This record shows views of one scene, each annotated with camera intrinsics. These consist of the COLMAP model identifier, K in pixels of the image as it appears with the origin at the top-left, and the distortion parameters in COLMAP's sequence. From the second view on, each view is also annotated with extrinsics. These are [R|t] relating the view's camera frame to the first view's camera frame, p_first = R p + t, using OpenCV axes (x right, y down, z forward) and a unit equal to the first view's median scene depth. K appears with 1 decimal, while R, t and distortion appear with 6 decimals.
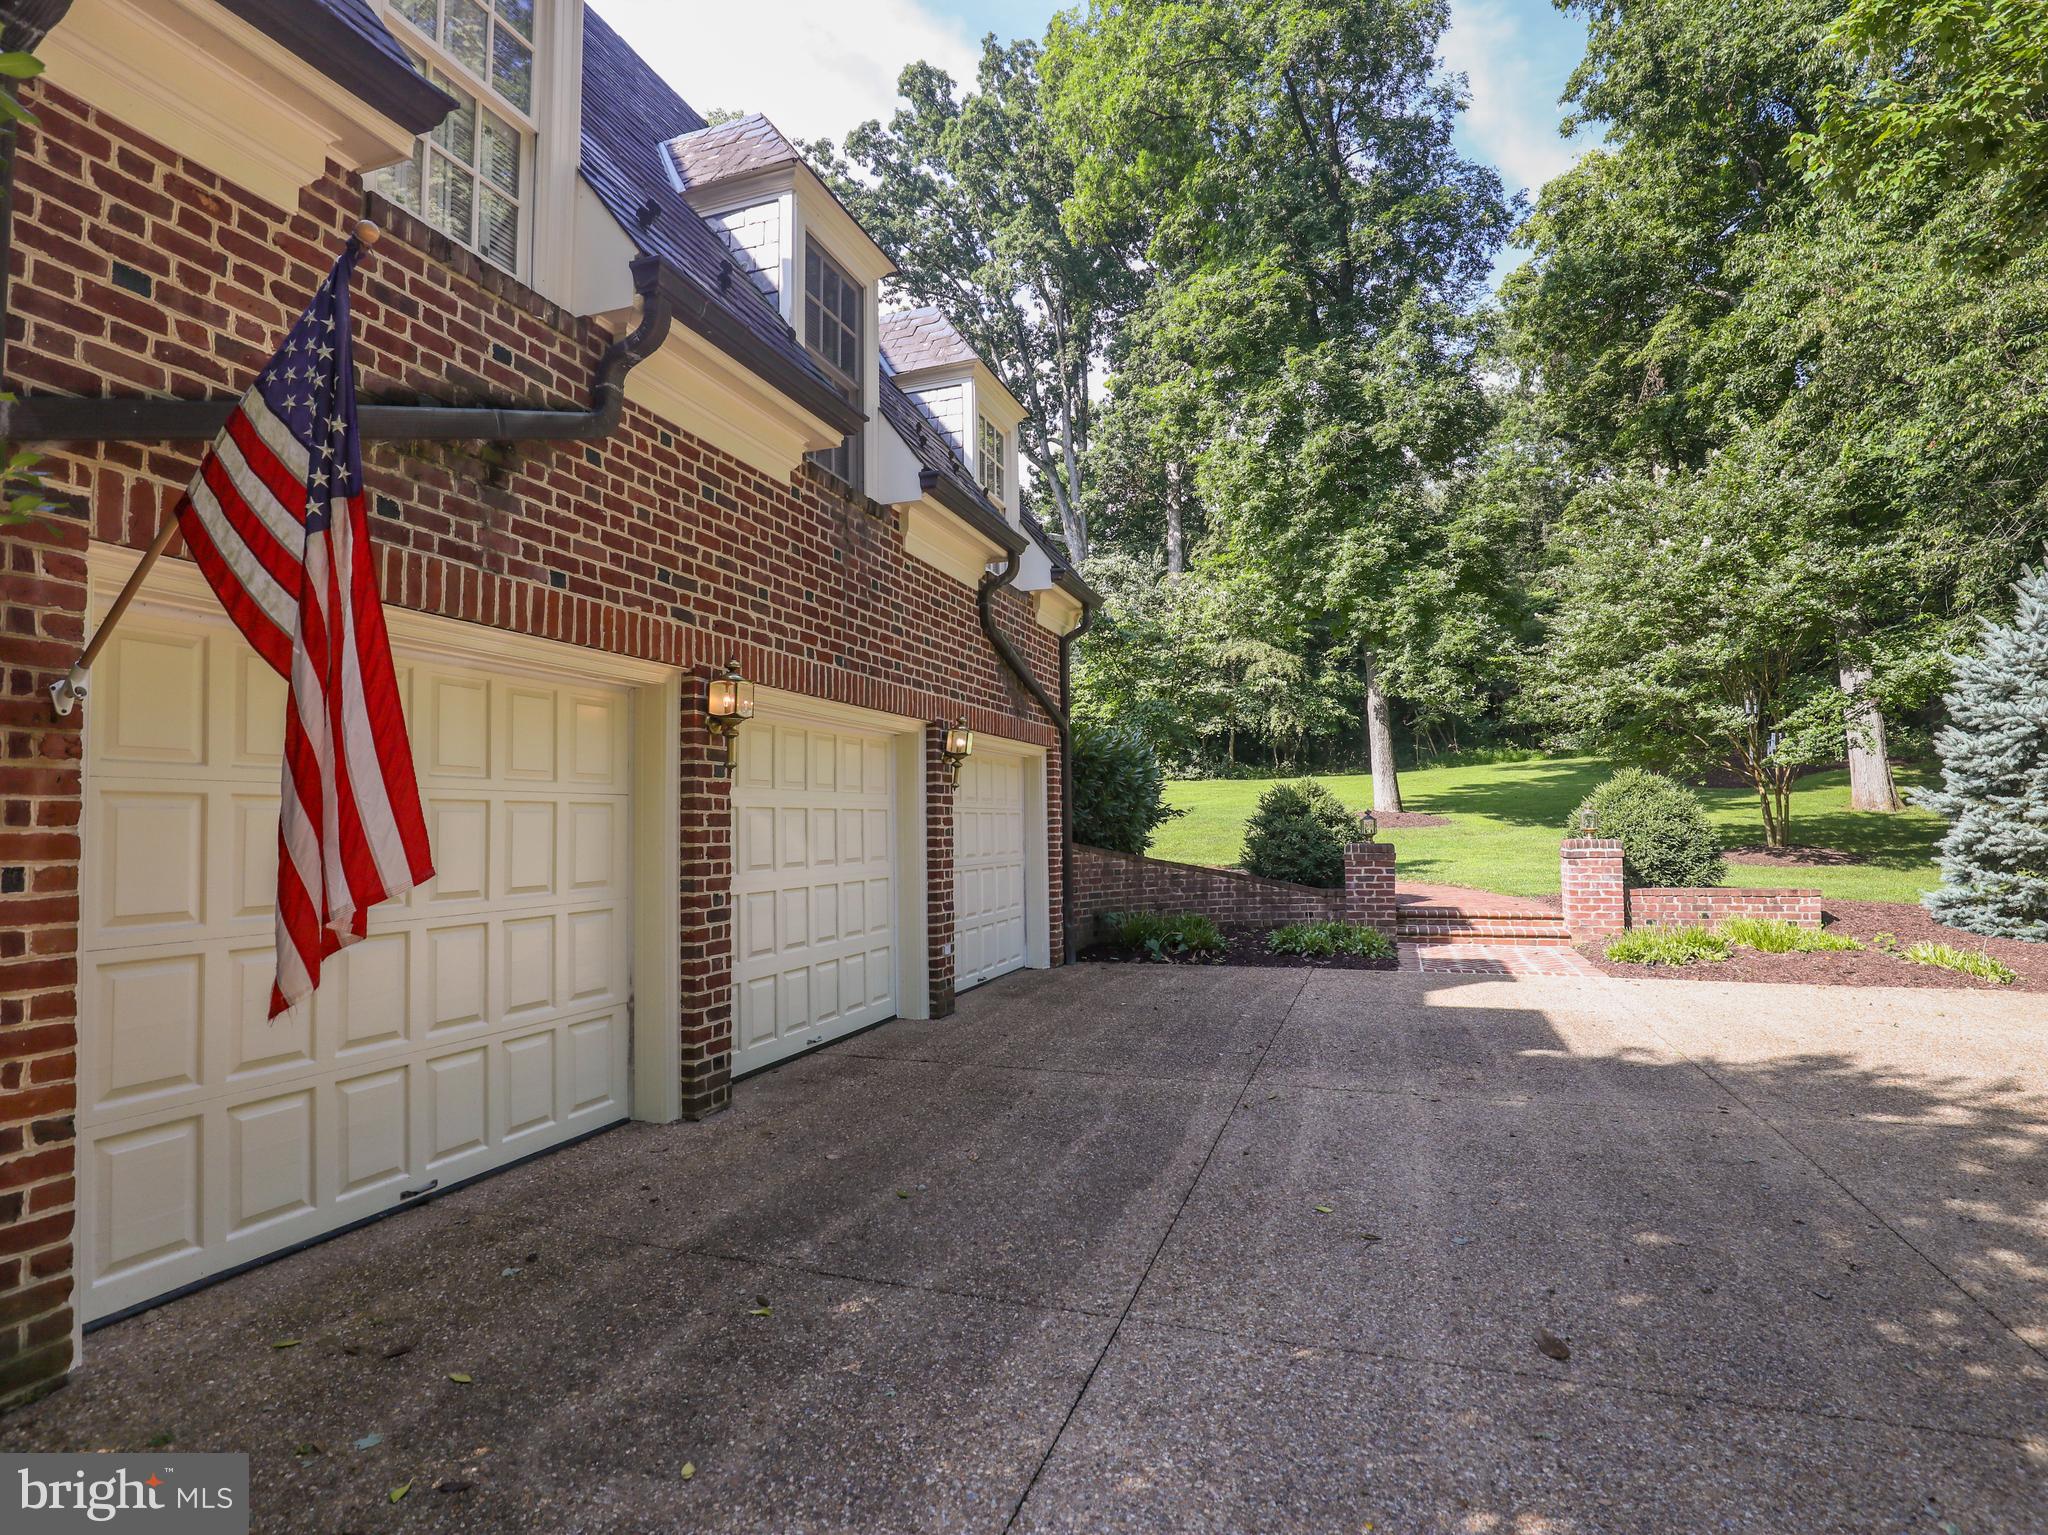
lens RADIAL K [[1081.6, 0, 1024.0], [0, 1081.6, 767.5], [0, 0, 1]] dist [-0.022707, 0.000133]
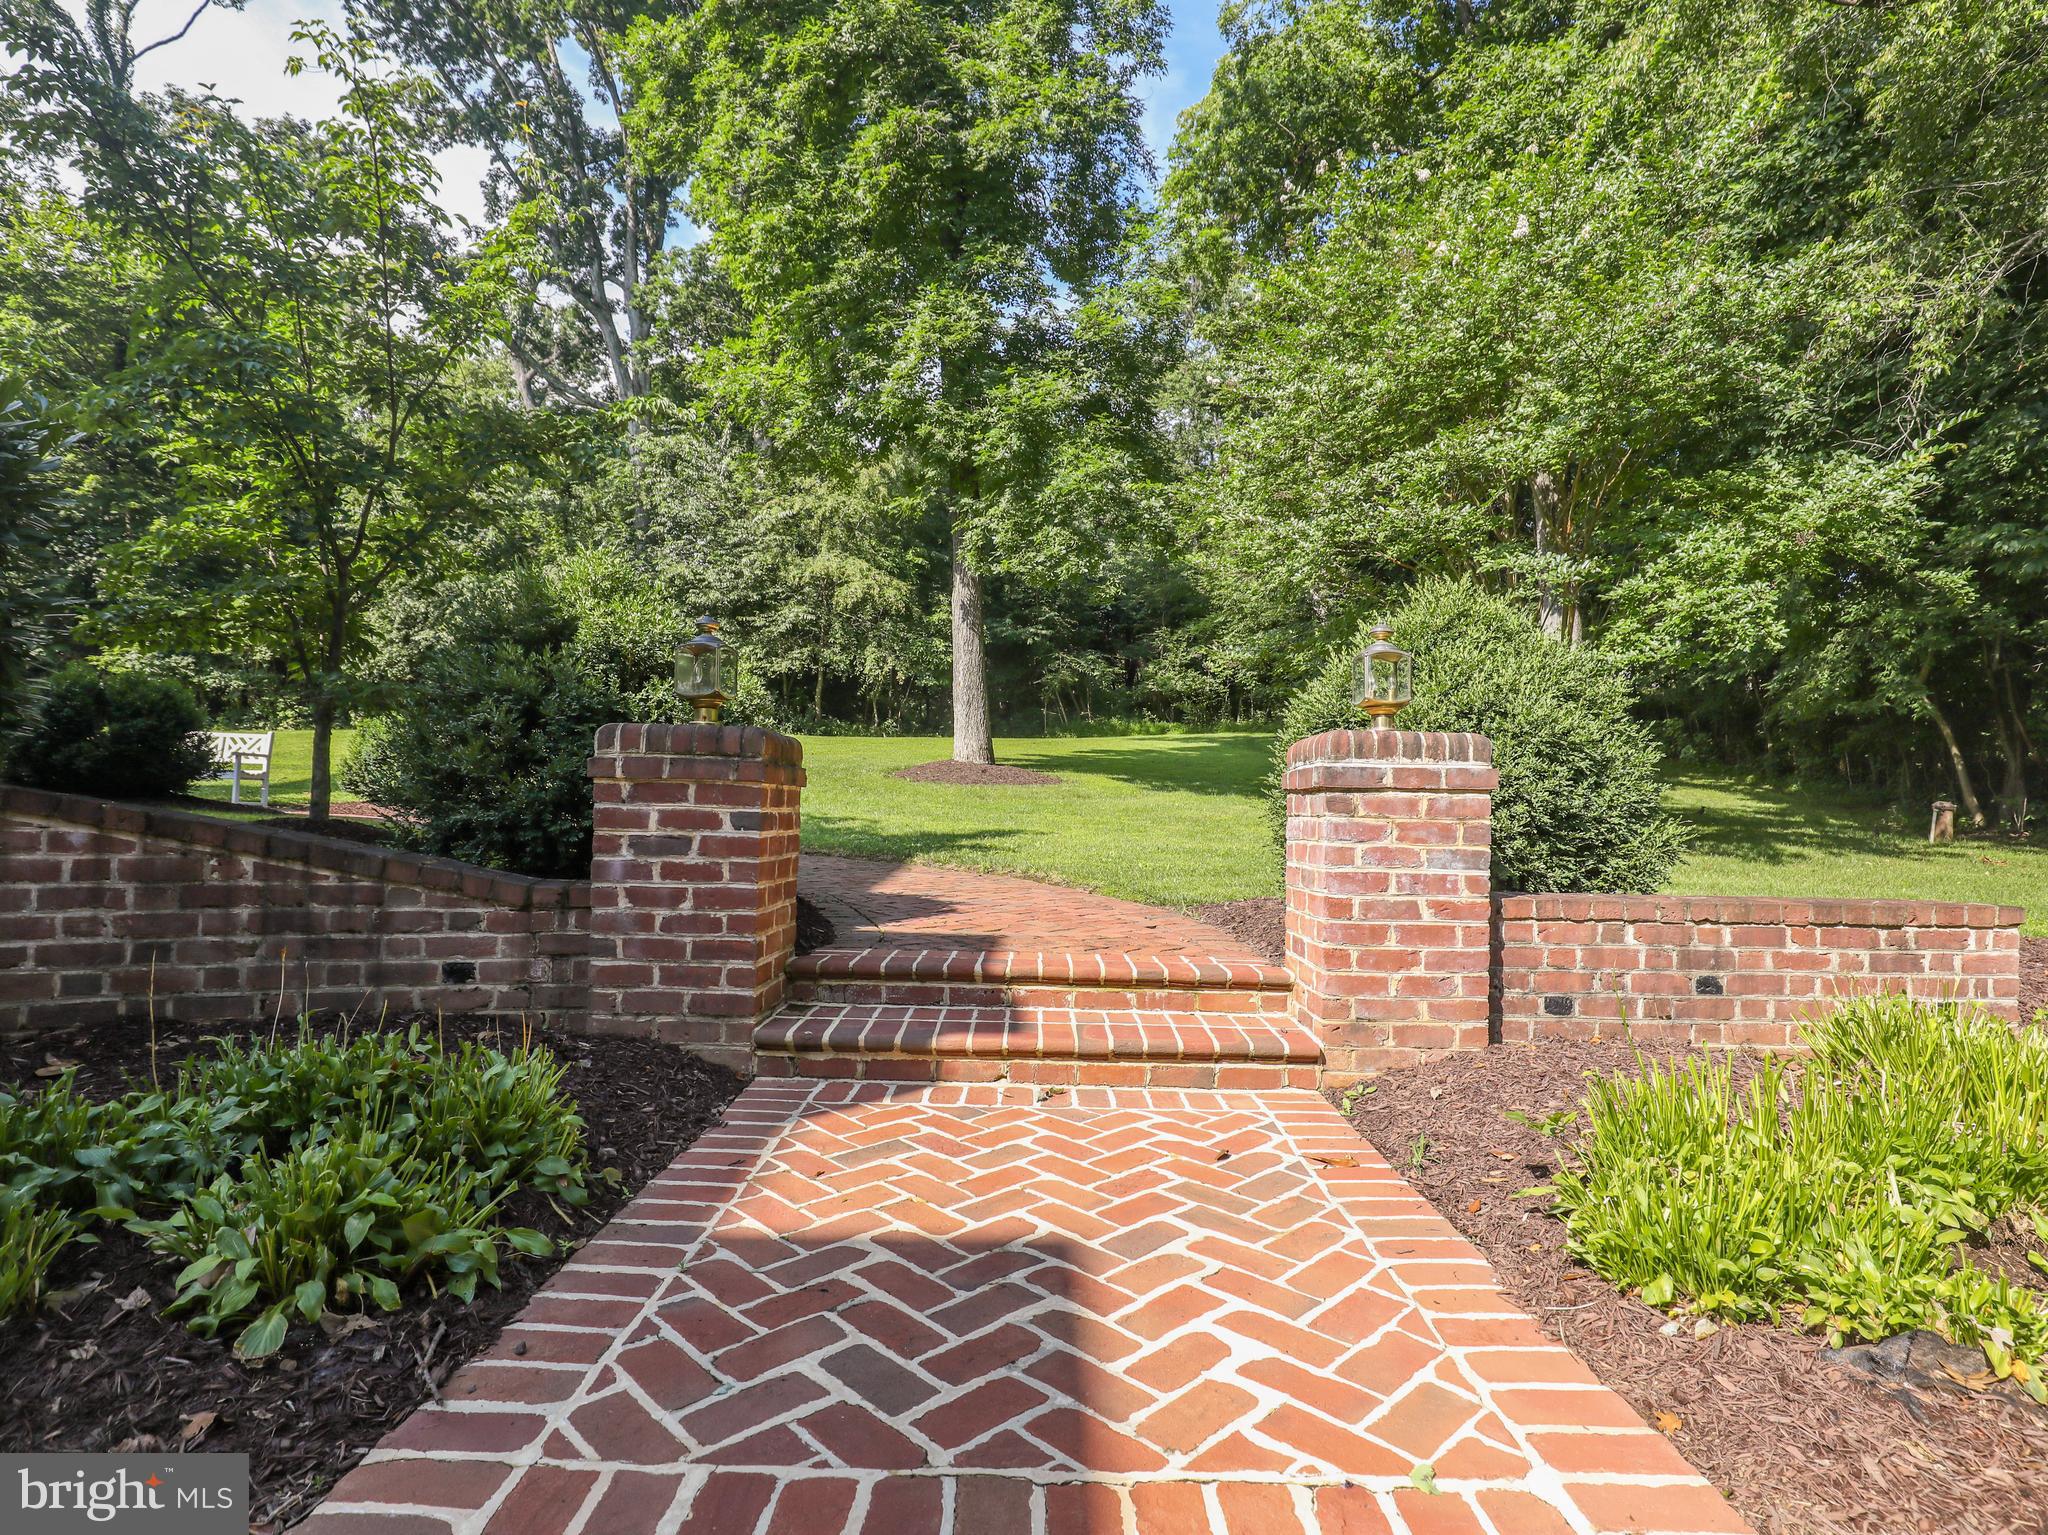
lens RADIAL K [[1081.6, 0, 1024.0], [0, 1081.6, 767.5], [0, 0, 1]] dist [-0.022707, 0.000133]
pose [[0.950459, 0.045912, 0.307442, 0.181209], [-0.049273, 0.998780, 0.003175, 0.043884], [-0.306921, -0.018166, 0.951562, 0.401311]]
